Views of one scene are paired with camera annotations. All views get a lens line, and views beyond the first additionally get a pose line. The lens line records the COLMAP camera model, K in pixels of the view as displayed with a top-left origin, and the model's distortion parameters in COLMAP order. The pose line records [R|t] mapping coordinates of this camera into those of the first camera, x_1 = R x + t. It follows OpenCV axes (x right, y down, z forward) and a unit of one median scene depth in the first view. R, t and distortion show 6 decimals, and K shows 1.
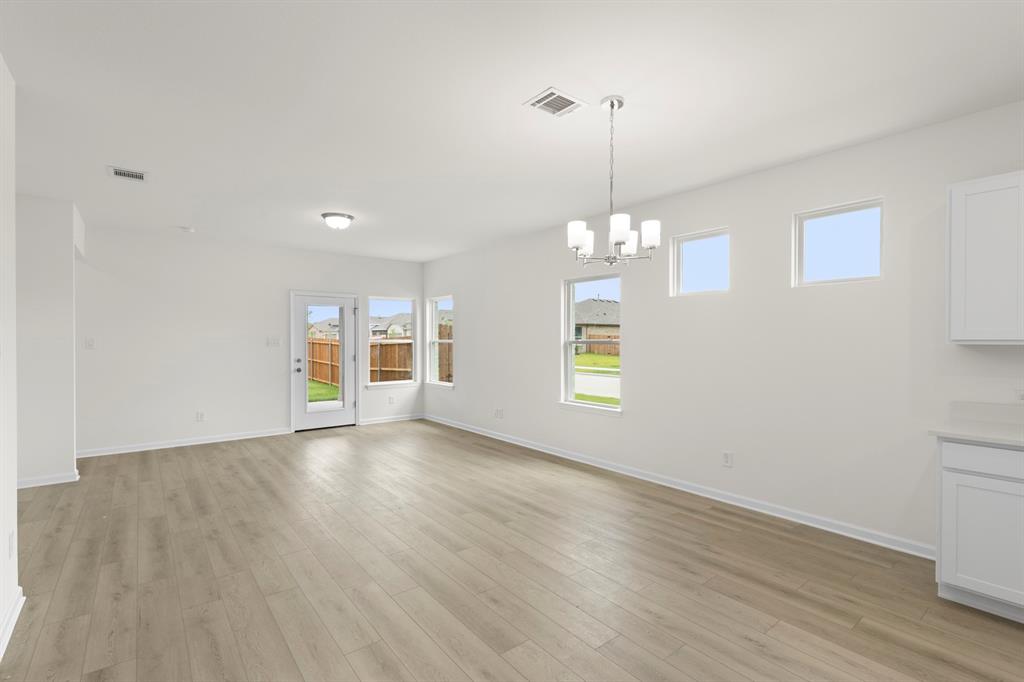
lens RADIAL K [[469.1, 0, 512.0], [0, 469.1, 341.0], [0, 0, 1]] dist [-0.001215, -0.000142]
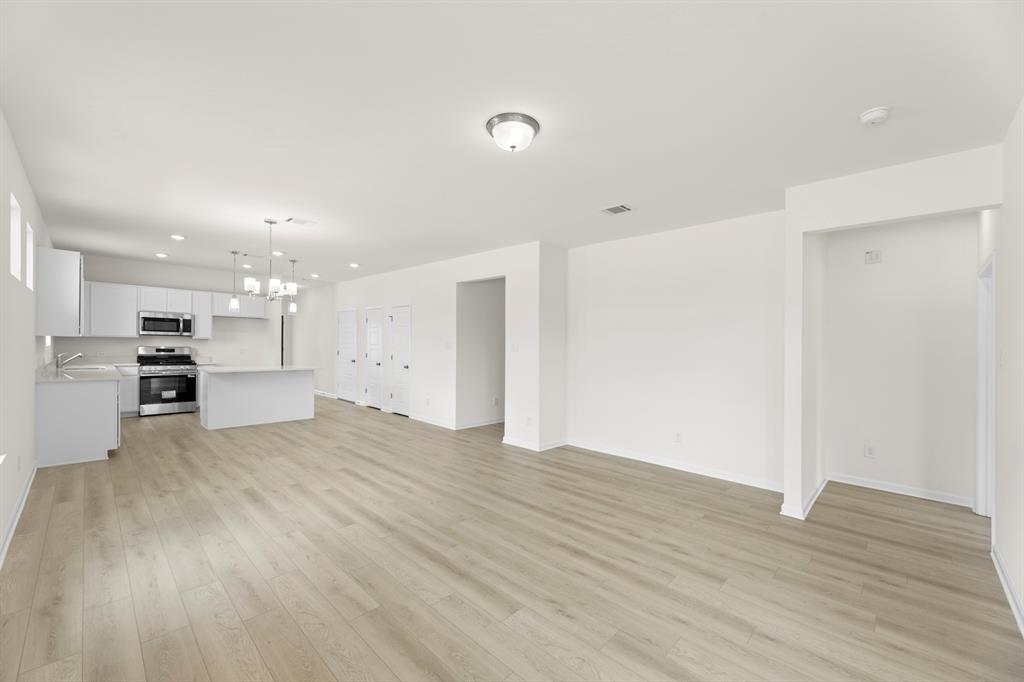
lens RADIAL K [[411.1, 0, 512.0], [0, 411.1, 341.0], [0, 0, 1]] dist [0.008741, -0.000113]
pose [[-0.991320, -0.019804, -0.129971, -0.274150], [-0.019540, 0.999804, -0.003310, -0.003016], [0.130011, -0.000742, -0.991512, 1.364183]]
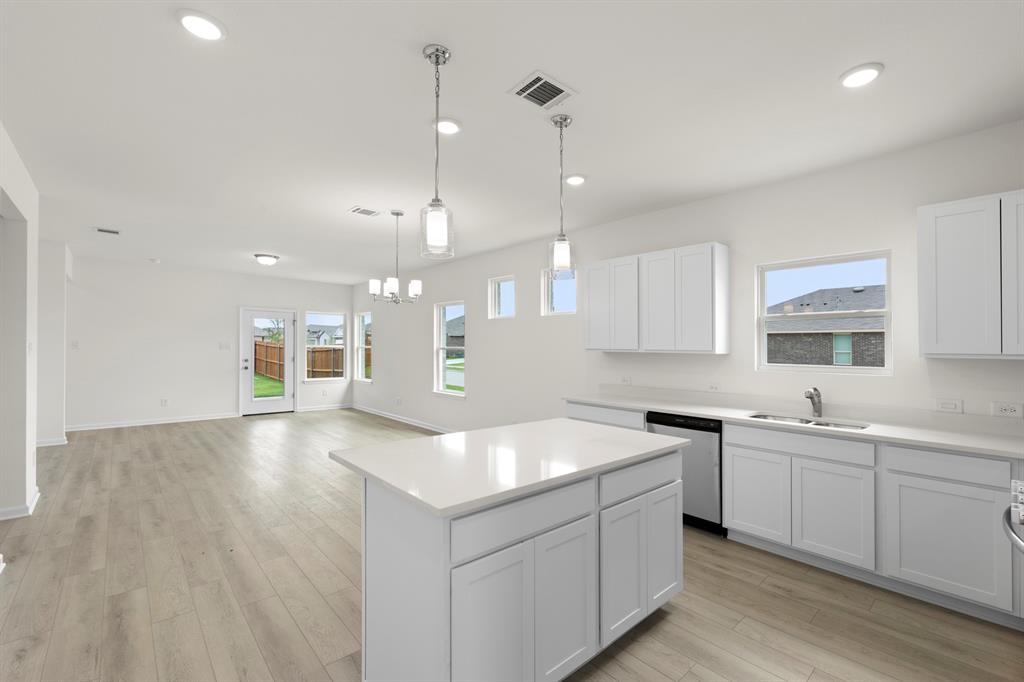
lens RADIAL K [[437.6, 0, 515.2], [0, 437.6, 348.3], [0, 0, 1]] dist [0.001867, -0.000023]
pose [[0.997840, 0.011895, 0.064613, 0.255271], [-0.011869, 0.999929, -0.000793, 0.000255], [-0.064618, 0.000024, 0.997910, -0.312209]]
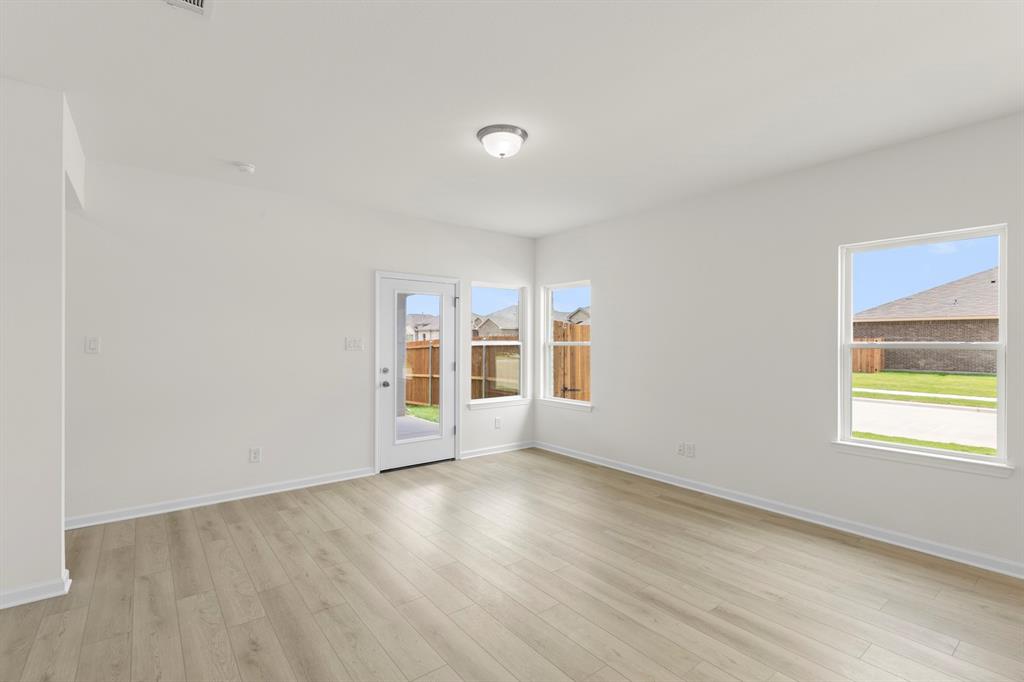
lens RADIAL K [[475.9, 0, 510.1], [0, 475.9, 340.2], [0, 0, 1]] dist [-0.000246, 0.000485]
pose [[0.999920, 0.002547, -0.012400, -0.319277], [-0.002617, 0.999980, -0.005679, -0.000394], [0.012385, 0.005711, 0.999907, 0.355649]]
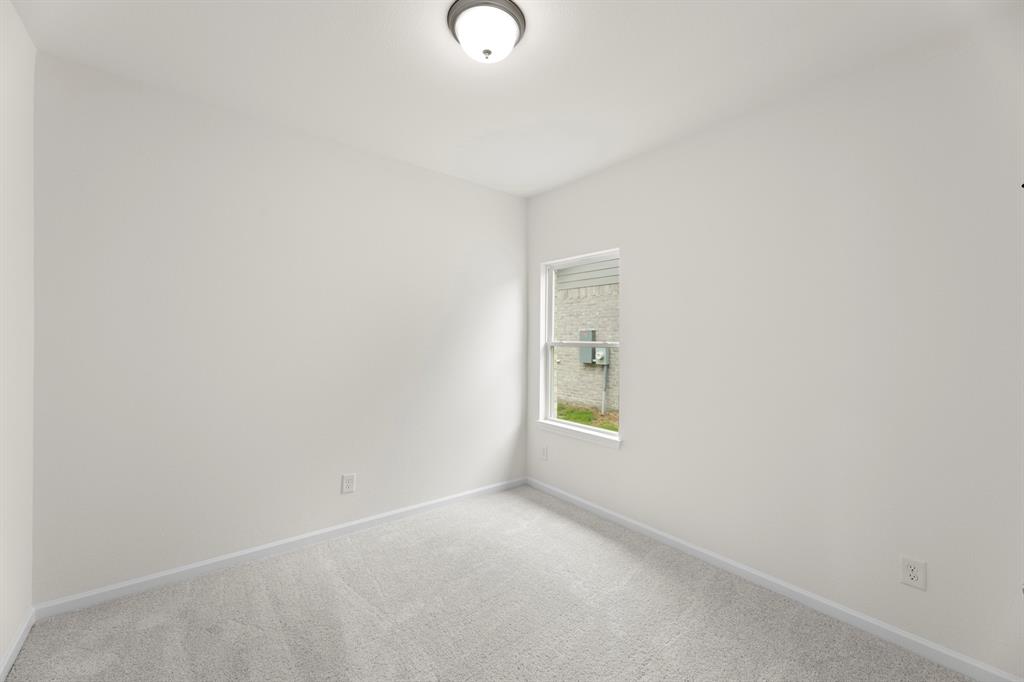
lens RADIAL K [[411.1, 0, 512.0], [0, 411.1, 341.0], [0, 0, 1]] dist [0.008741, -0.000113]
pose [[0.999940, 0.010309, 0.003824, -0.312238], [-0.010309, 0.999947, -0.000050, -0.002160], [-0.003824, 0.000010, 0.999993, 0.780590]]
